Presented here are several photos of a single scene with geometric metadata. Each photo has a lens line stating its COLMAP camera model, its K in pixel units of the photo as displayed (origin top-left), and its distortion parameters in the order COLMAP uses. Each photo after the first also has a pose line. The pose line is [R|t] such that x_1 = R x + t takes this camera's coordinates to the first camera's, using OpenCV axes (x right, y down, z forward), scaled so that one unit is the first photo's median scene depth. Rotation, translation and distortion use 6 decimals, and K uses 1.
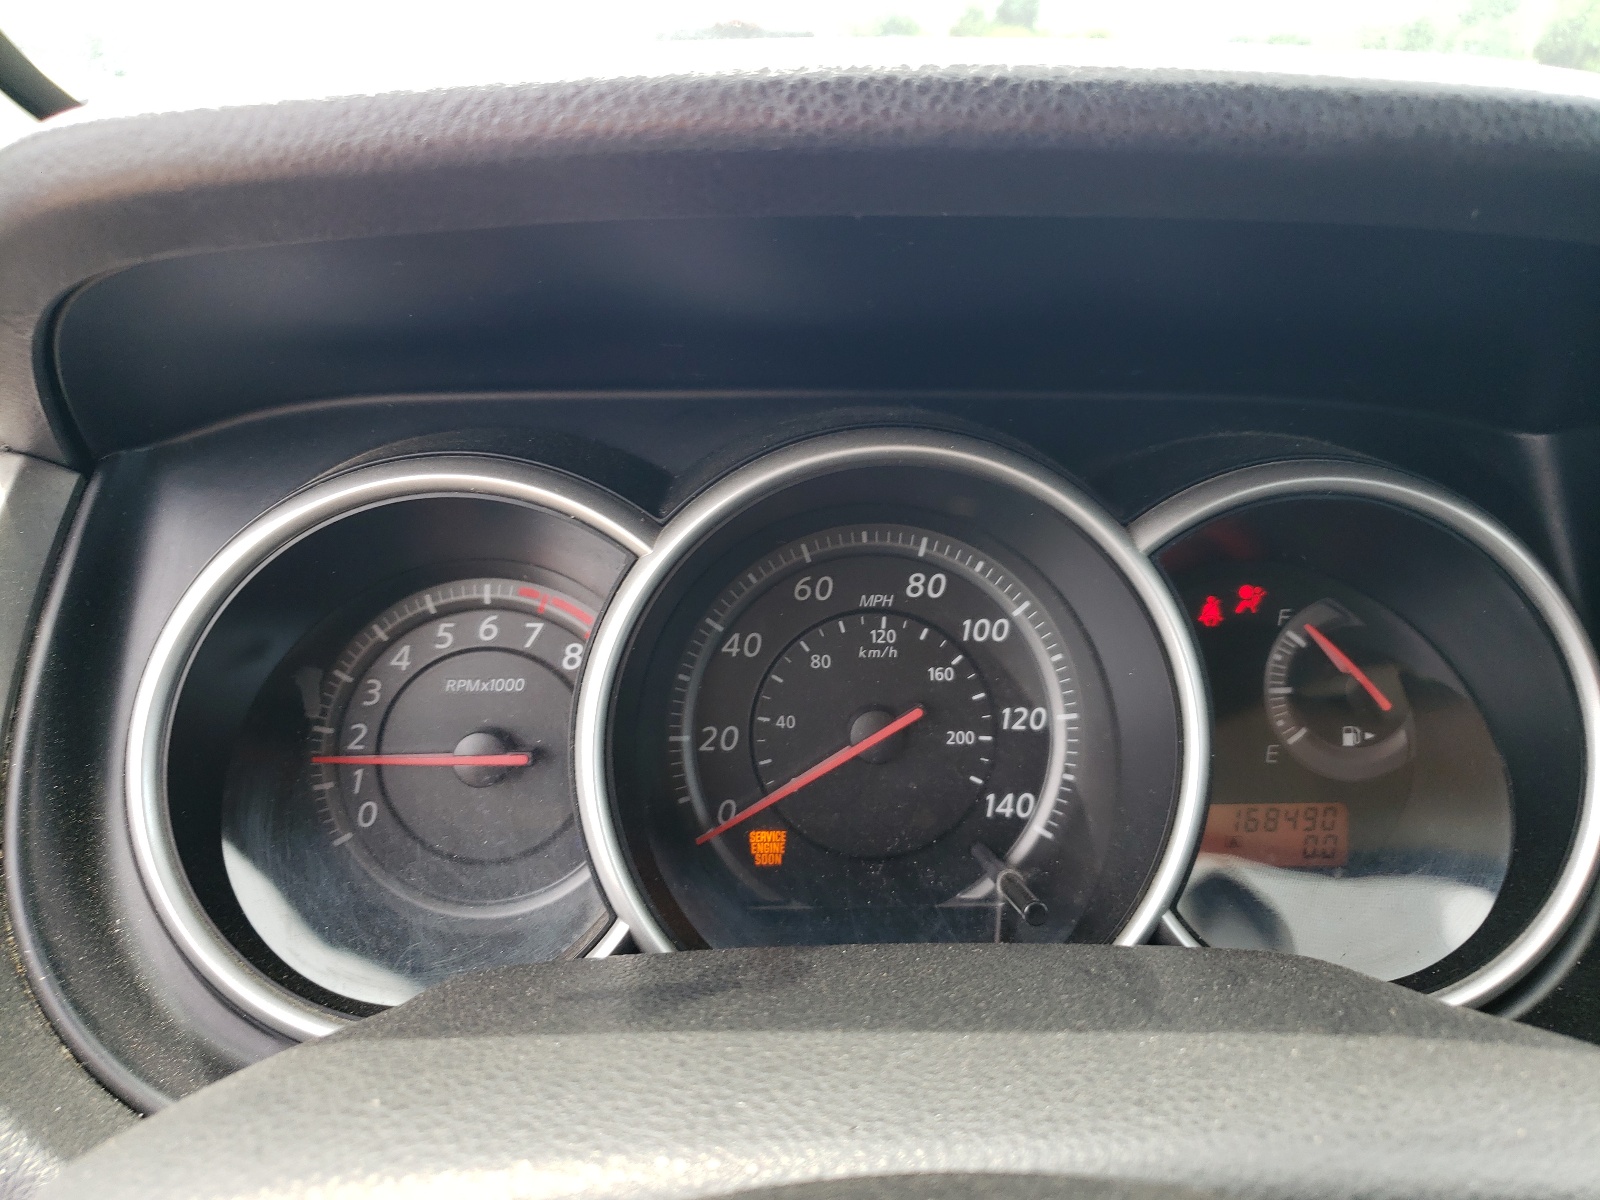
lens RADIAL K [[1214.8, 0, 800.5], [0, 1214.8, 599.3], [0, 0, 1]] dist [0.003144, 0.011775]
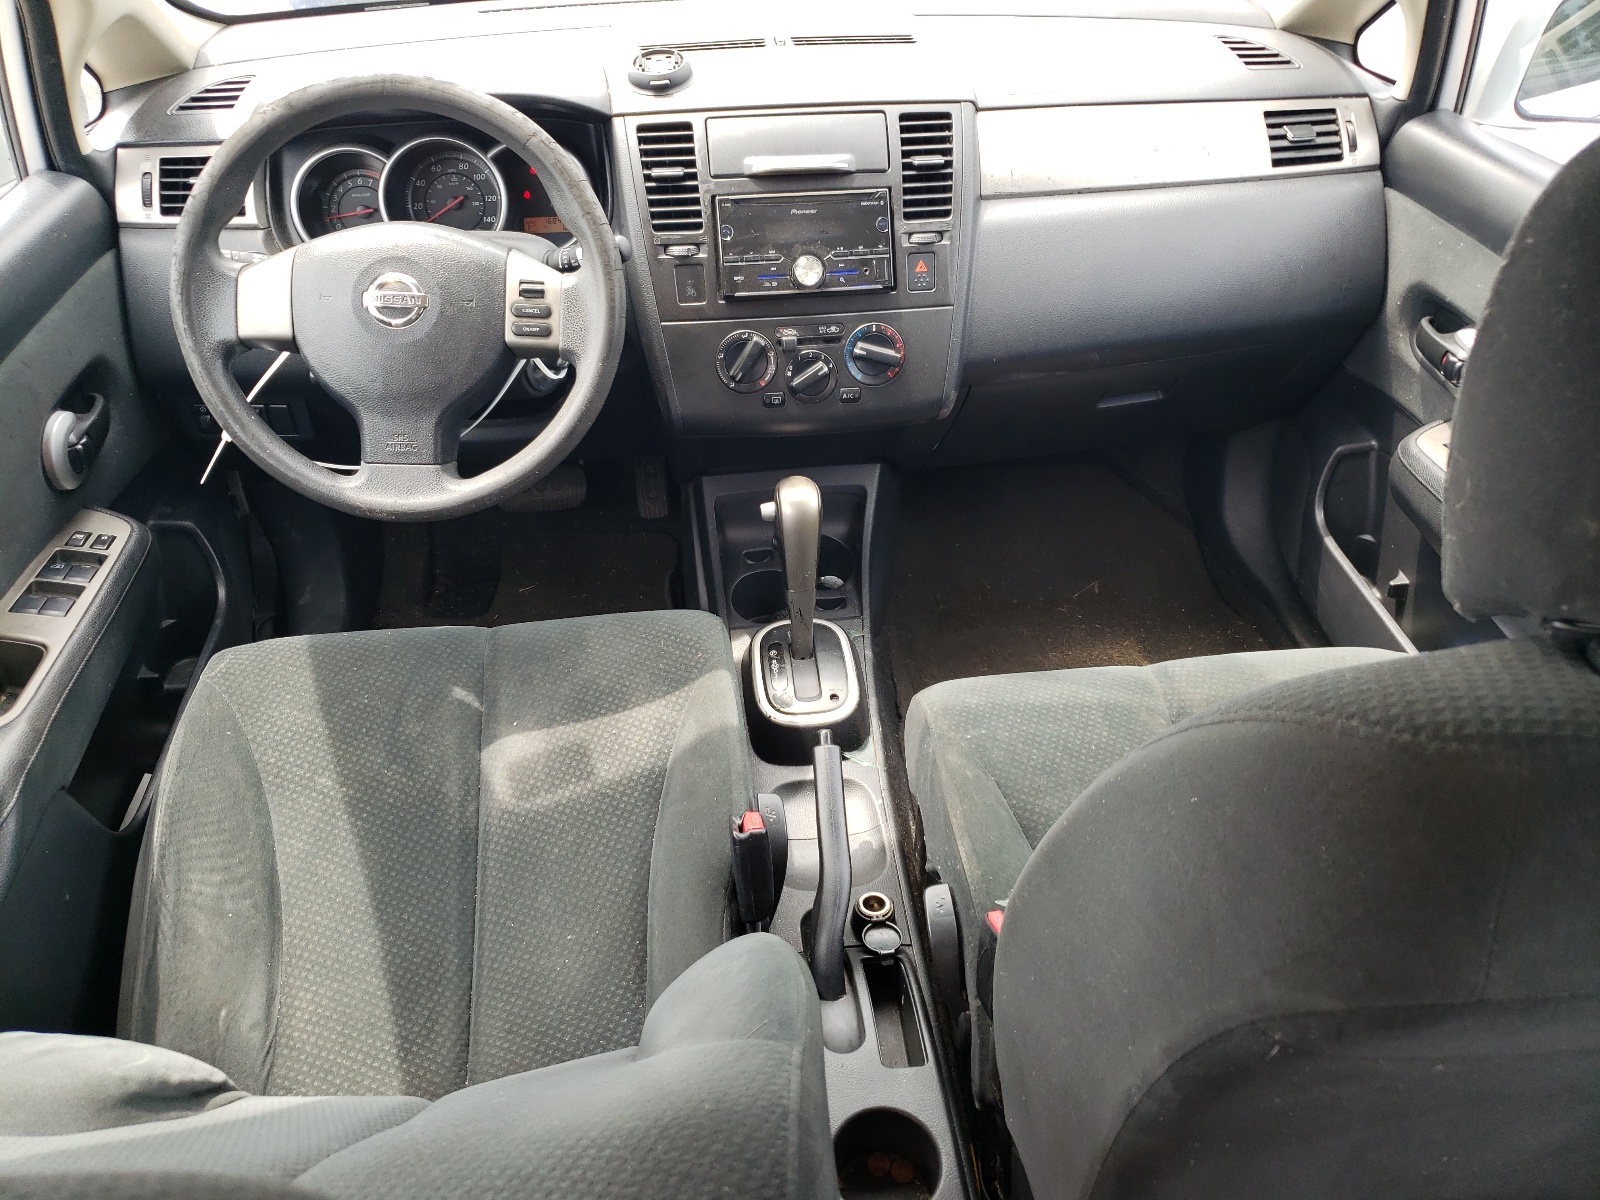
lens RADIAL K [[1214.8, 0, 802.2], [0, 1214.8, 603.8], [0, 0, 1]] dist [0.003144, 0.011775]
pose [[0.997255, -0.059338, 0.044280, 1.174495], [0.041260, 0.941990, 0.333095, 0.071620], [-0.061476, -0.330354, 0.941853, -4.177855]]
